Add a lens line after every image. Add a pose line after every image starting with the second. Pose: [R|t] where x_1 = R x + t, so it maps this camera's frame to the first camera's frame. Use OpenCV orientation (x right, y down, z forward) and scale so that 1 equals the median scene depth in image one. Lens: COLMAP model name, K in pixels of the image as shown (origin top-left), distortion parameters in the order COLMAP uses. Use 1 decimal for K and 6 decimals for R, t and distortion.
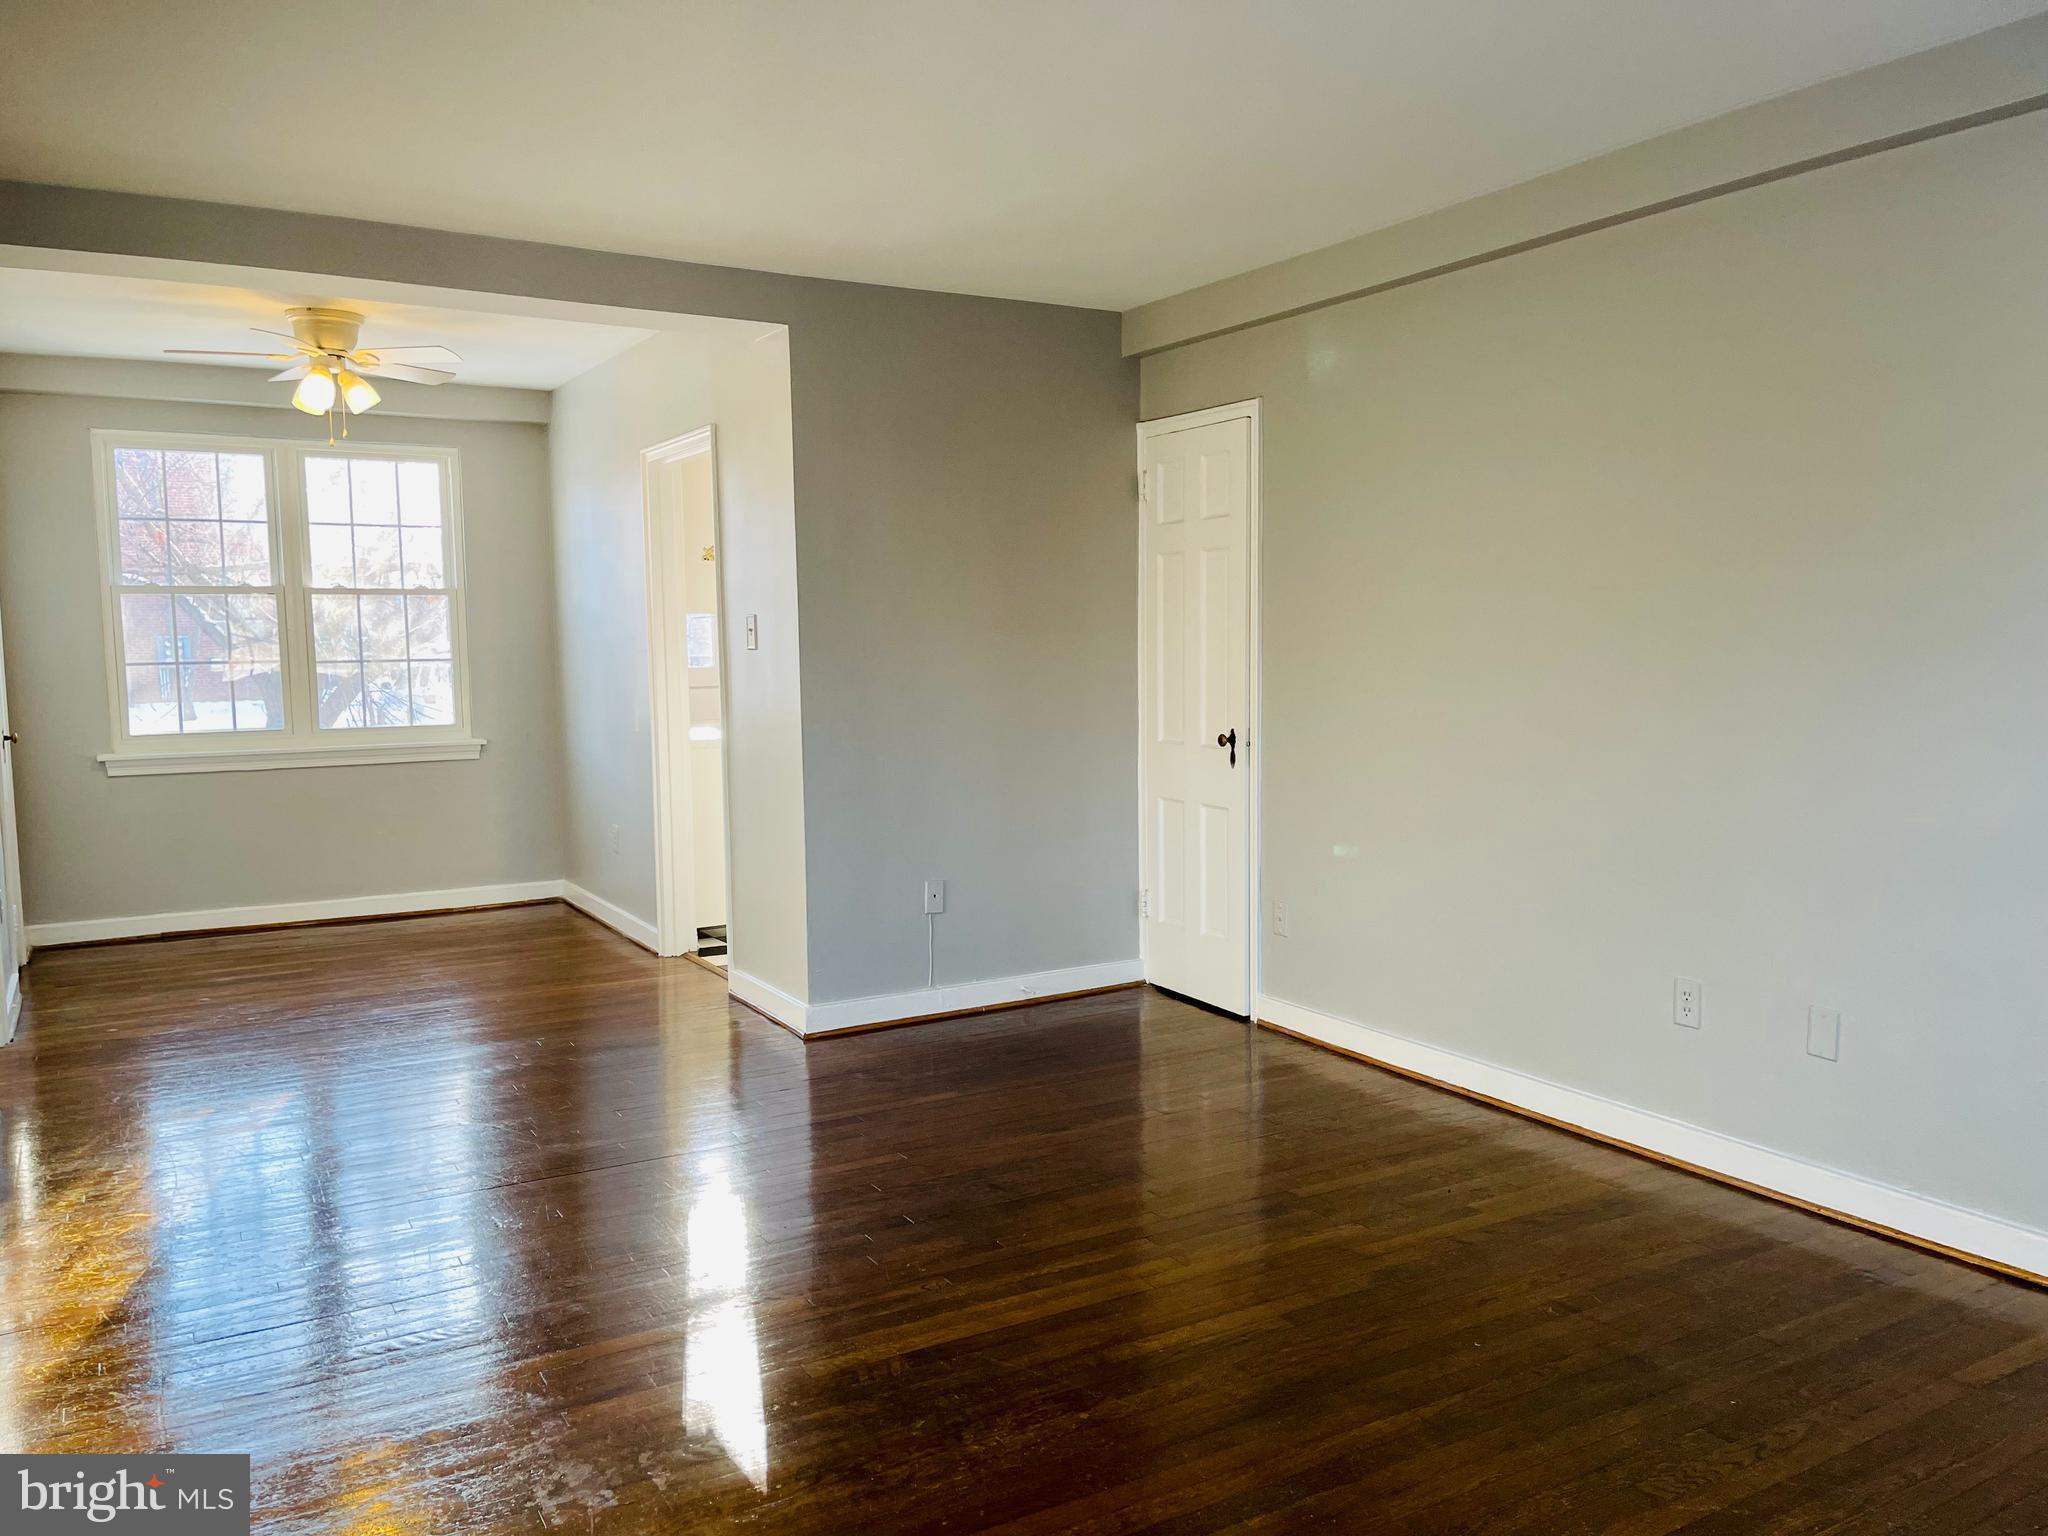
lens RADIAL K [[1543.9, 0, 1015.5], [0, 1543.9, 771.0], [0, 0, 1]] dist [0.070084, -0.090615]
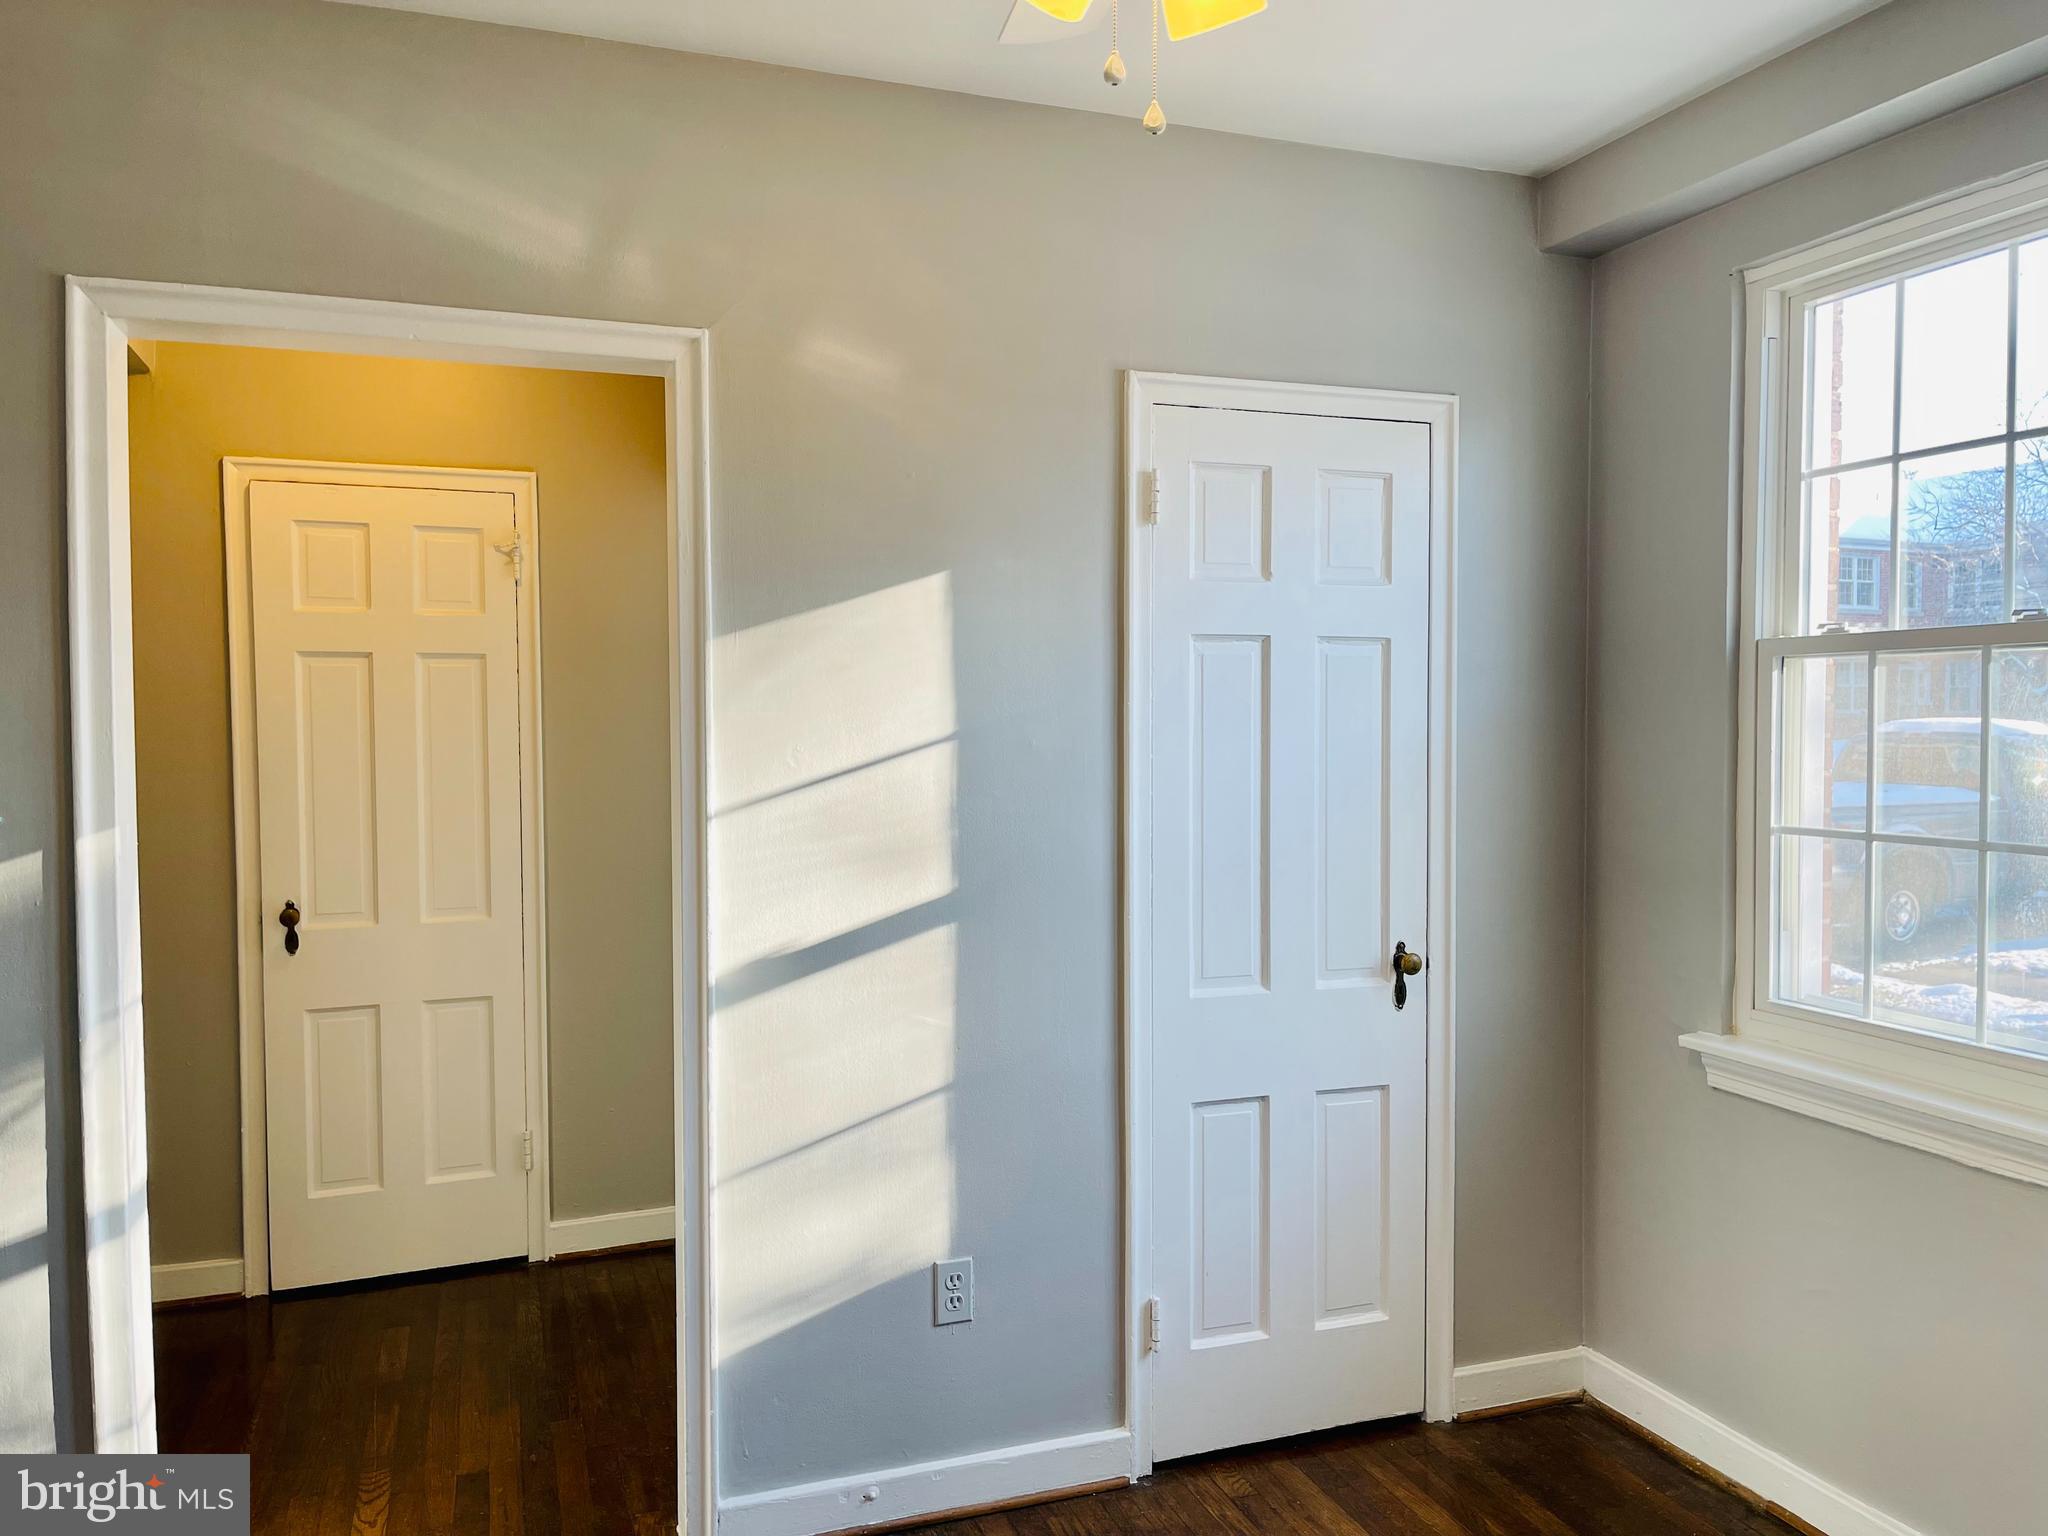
lens RADIAL K [[1543.9, 0, 1019.7], [0, 1543.9, 777.1], [0, 0, 1]] dist [0.070084, -0.090615]
pose [[-0.180483, 0.051237, -0.982243, -0.129095], [-0.082043, 0.994378, 0.066945, -0.092000], [0.980150, 0.092668, -0.175264, 0.865269]]
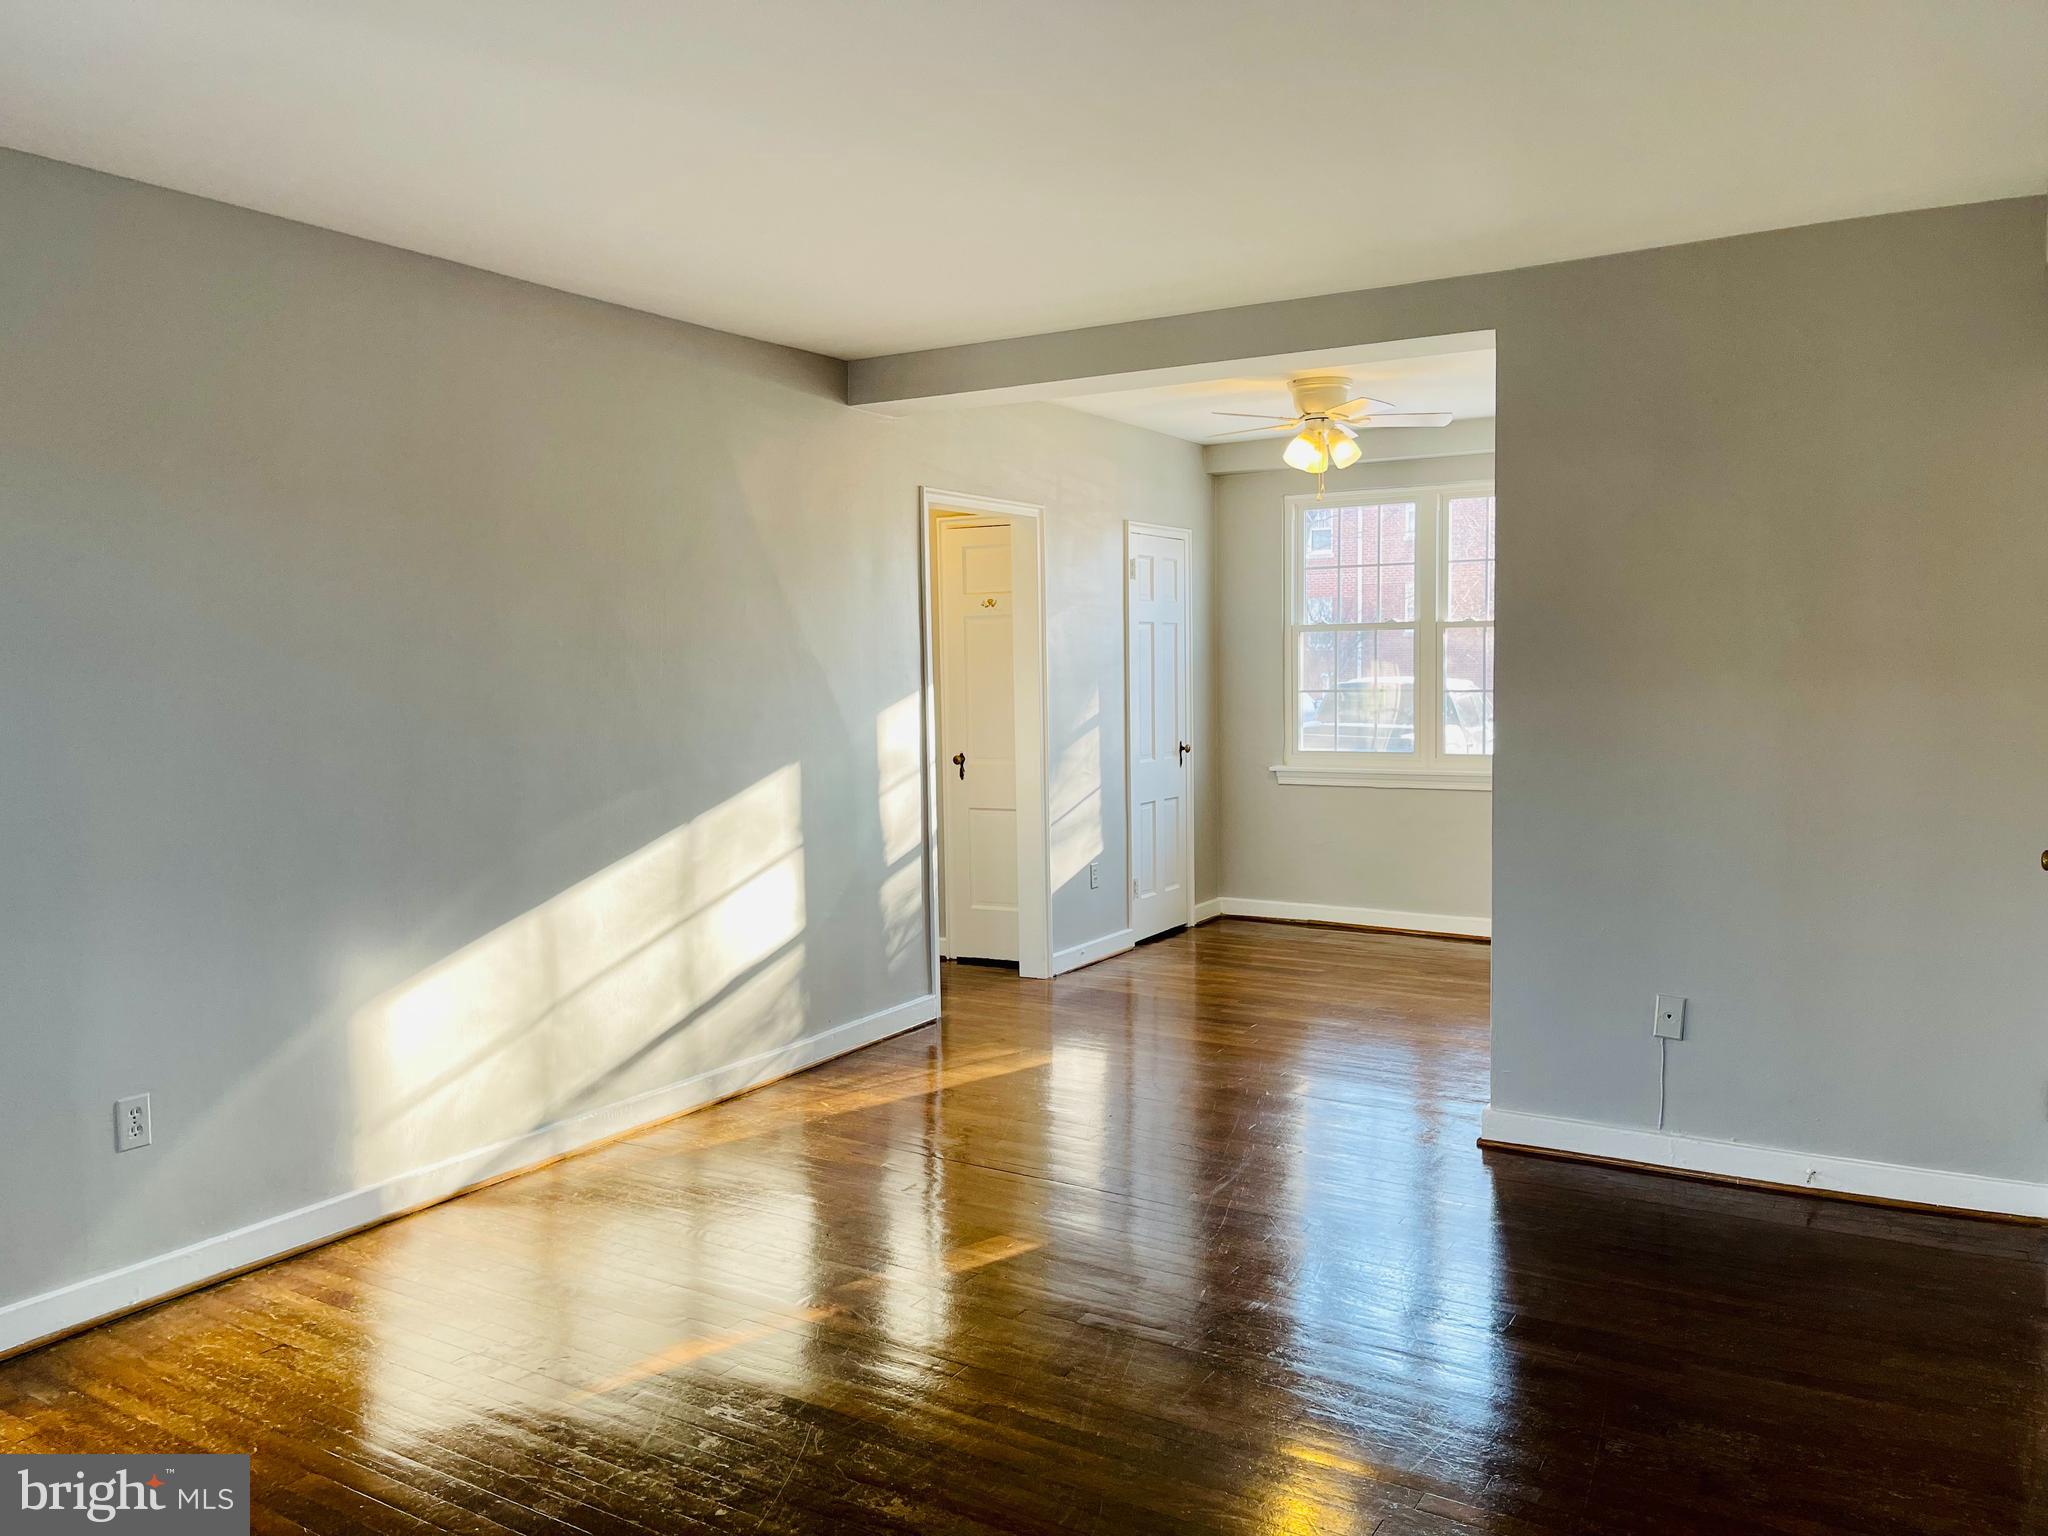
lens RADIAL K [[1543.9, 0, 1022.7], [0, 1543.9, 775.5], [0, 0, 1]] dist [0.070084, -0.090615]
pose [[0.475321, 0.070228, -0.877005, 0.362816], [-0.069723, 0.996681, 0.042023, -0.038731], [0.877045, 0.041173, 0.478640, 0.251815]]
